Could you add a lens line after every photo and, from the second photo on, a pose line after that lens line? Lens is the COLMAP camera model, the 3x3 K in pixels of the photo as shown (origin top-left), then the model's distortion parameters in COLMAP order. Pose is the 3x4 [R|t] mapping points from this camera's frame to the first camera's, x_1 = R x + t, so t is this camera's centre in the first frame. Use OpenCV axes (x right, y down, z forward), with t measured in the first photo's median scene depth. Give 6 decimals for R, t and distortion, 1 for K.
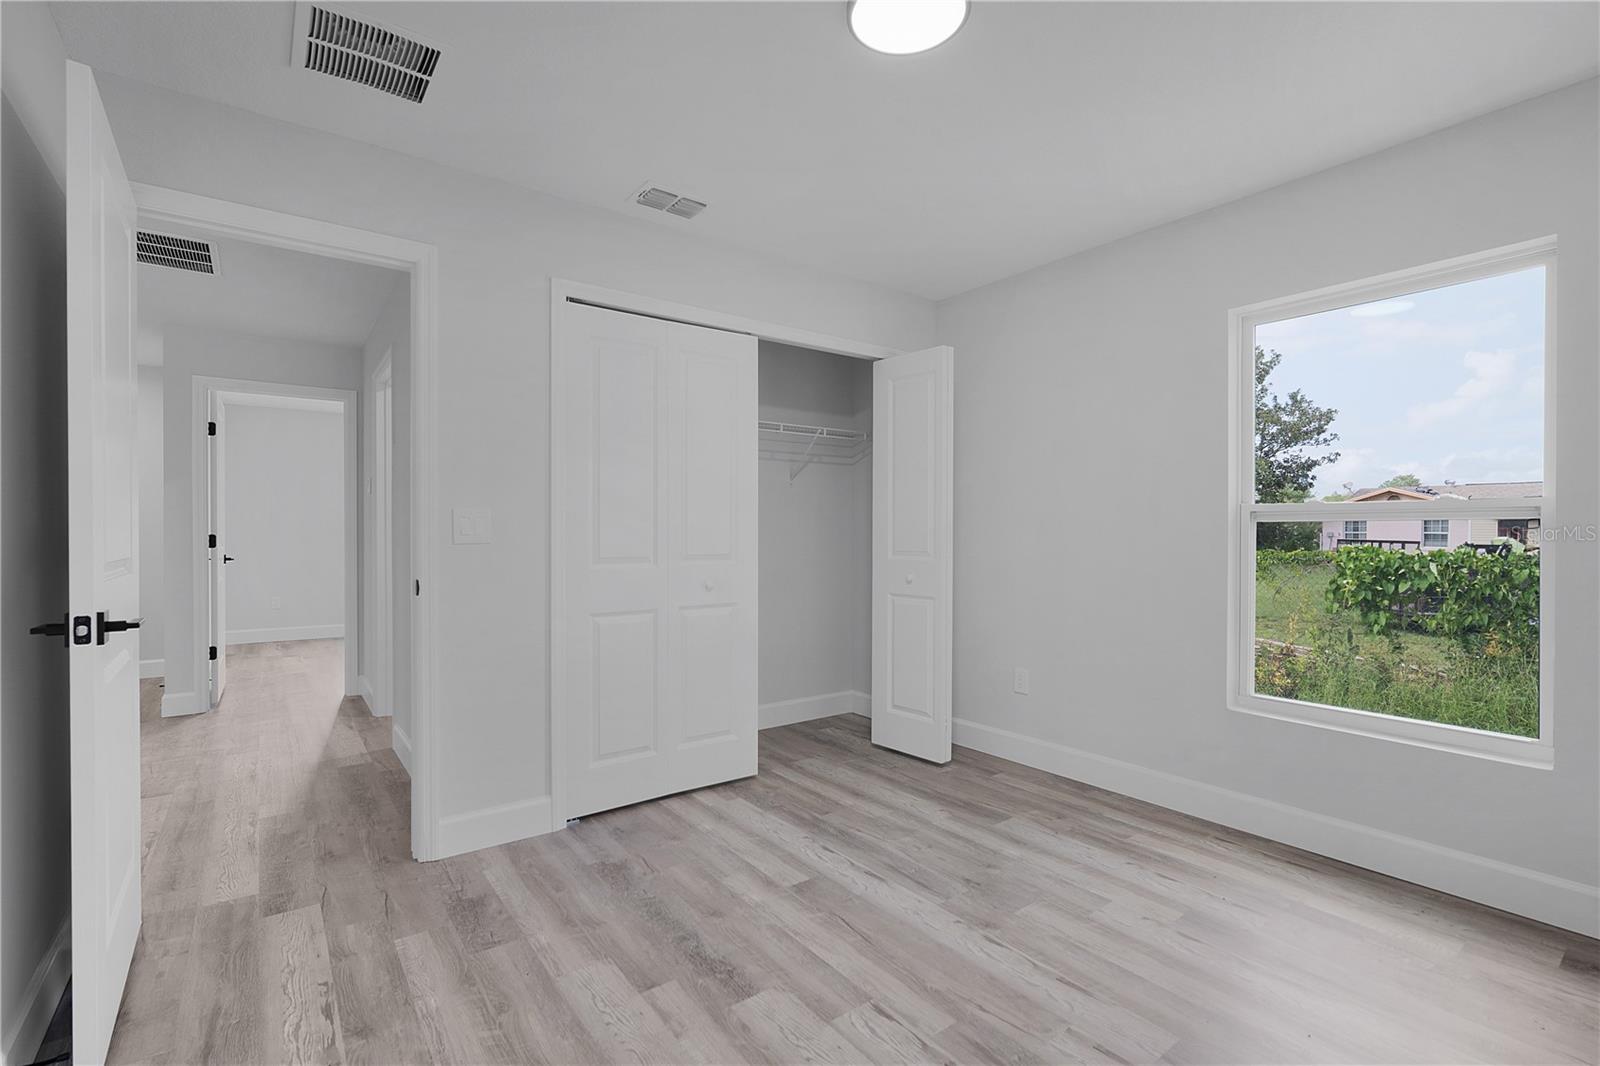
lens RADIAL K [[716.2, 0, 791.8], [0, 716.2, 539.6], [0, 0, 1]] dist [-0.006124, 0.000201]
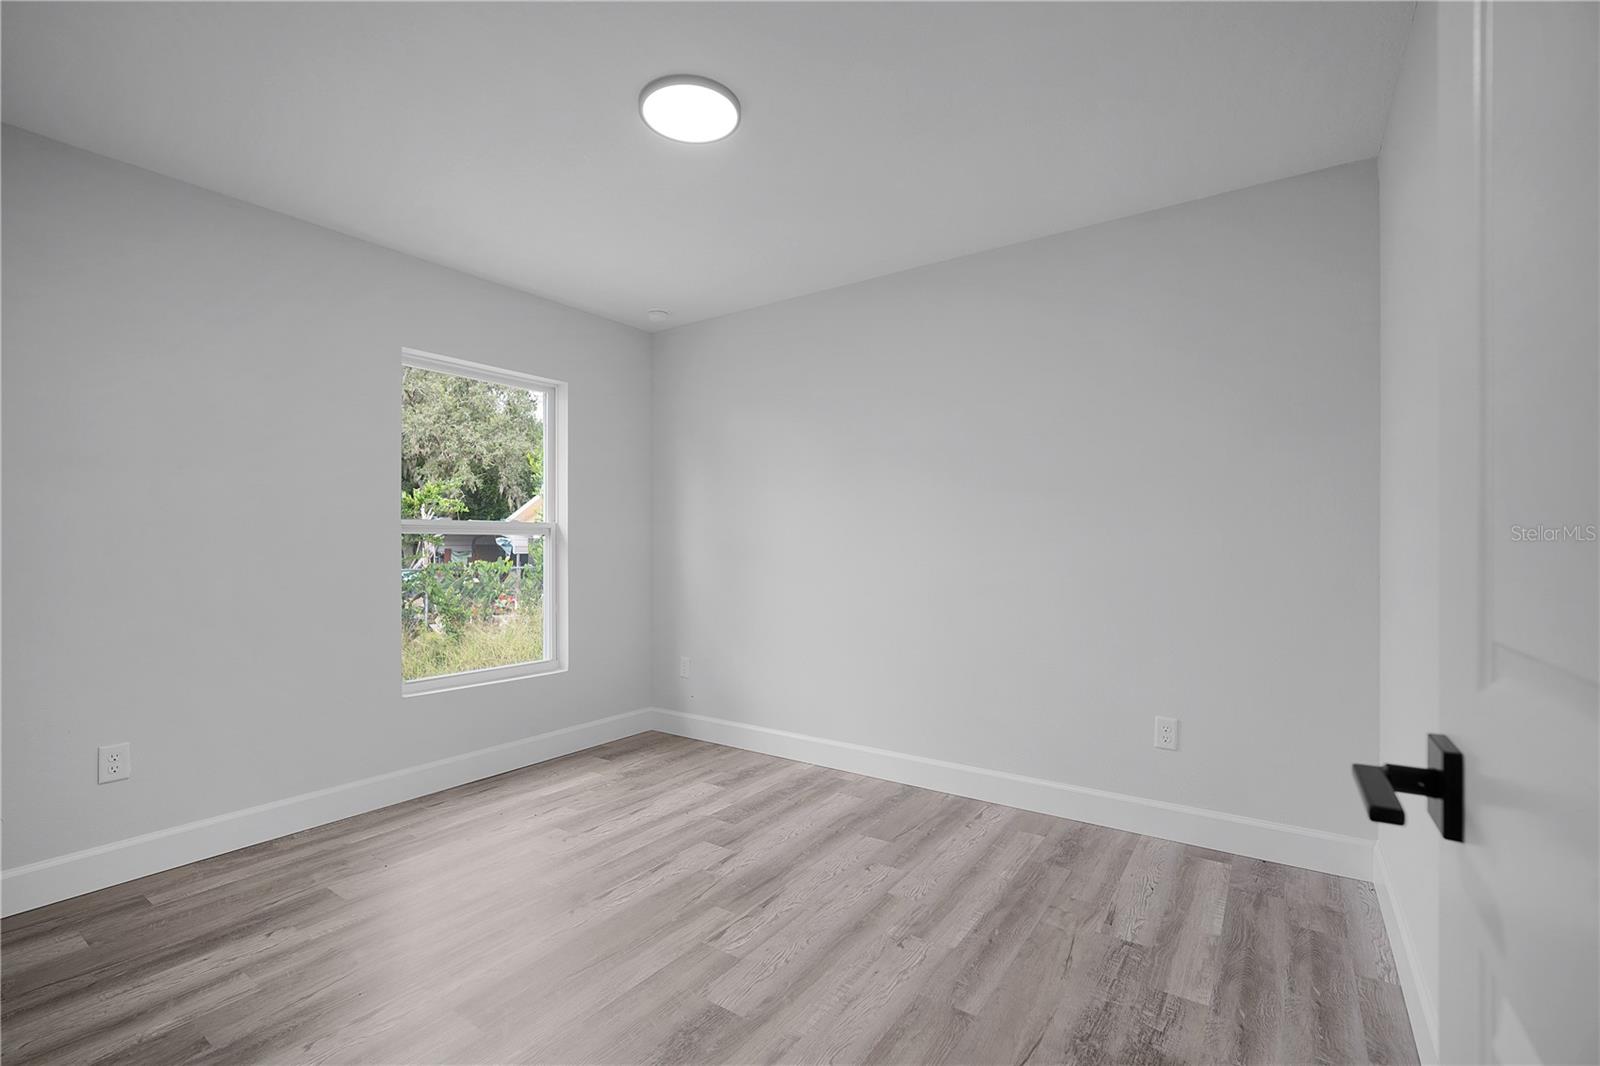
lens RADIAL K [[716.2, 0, 791.8], [0, 716.2, 539.6], [0, 0, 1]] dist [-0.006124, 0.000201]
pose [[-0.321048, 0.004554, 0.947052, -0.690736], [0.006922, 0.999973, -0.002462, -0.005048], [-0.947038, 0.005765, -0.321071, 0.820537]]
